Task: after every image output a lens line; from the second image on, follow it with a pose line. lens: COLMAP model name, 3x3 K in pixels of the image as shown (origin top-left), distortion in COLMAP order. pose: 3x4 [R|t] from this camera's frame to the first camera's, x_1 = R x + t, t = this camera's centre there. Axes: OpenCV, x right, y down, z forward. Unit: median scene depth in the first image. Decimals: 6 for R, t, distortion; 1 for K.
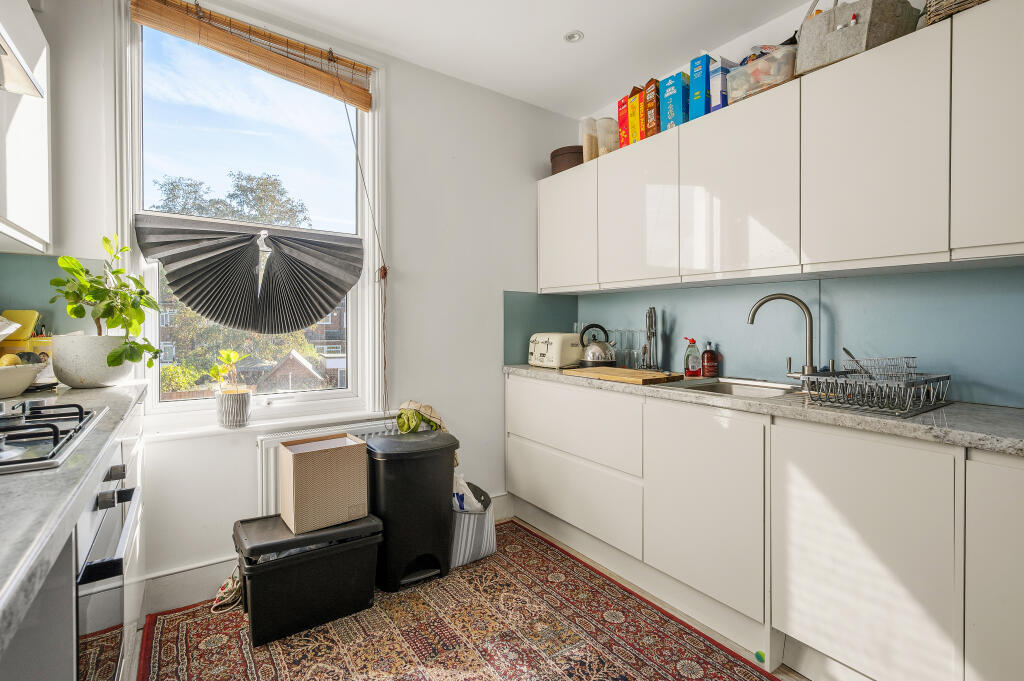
lens RADIAL K [[470.2, 0, 511.8], [0, 470.2, 333.1], [0, 0, 1]] dist [0.000965, 0.000001]
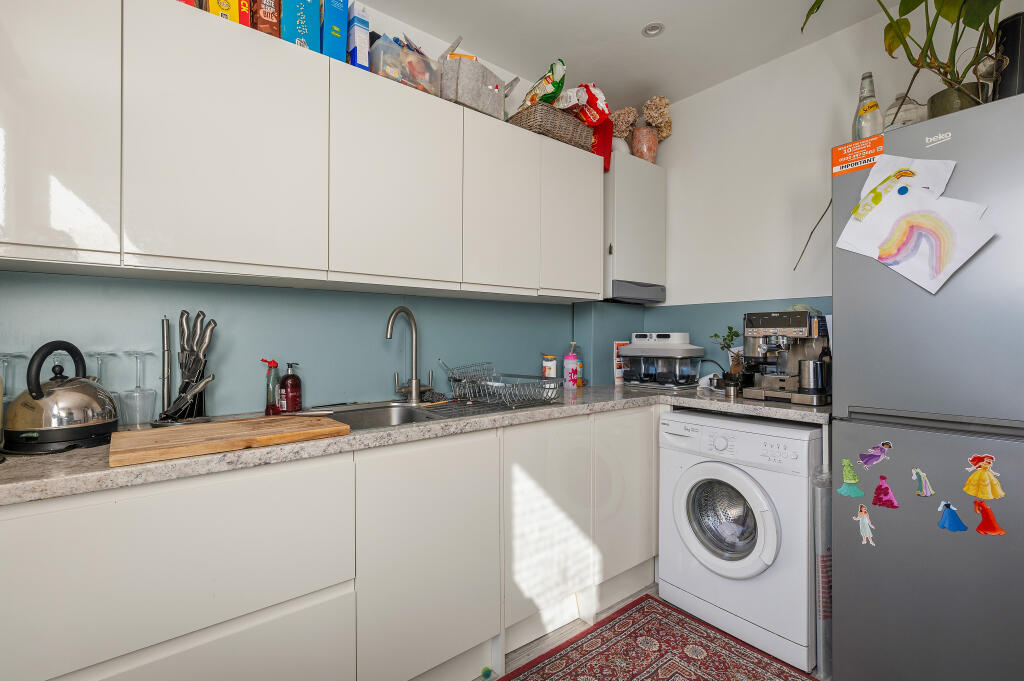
lens RADIAL K [[470.2, 0, 511.8], [0, 470.2, 333.1], [0, 0, 1]] dist [0.000965, 0.000001]
pose [[-0.078792, -0.001485, 0.996890, -0.355976], [0.016886, 0.999853, 0.002824, -0.025269], [-0.996748, 0.017056, -0.078755, 0.765685]]
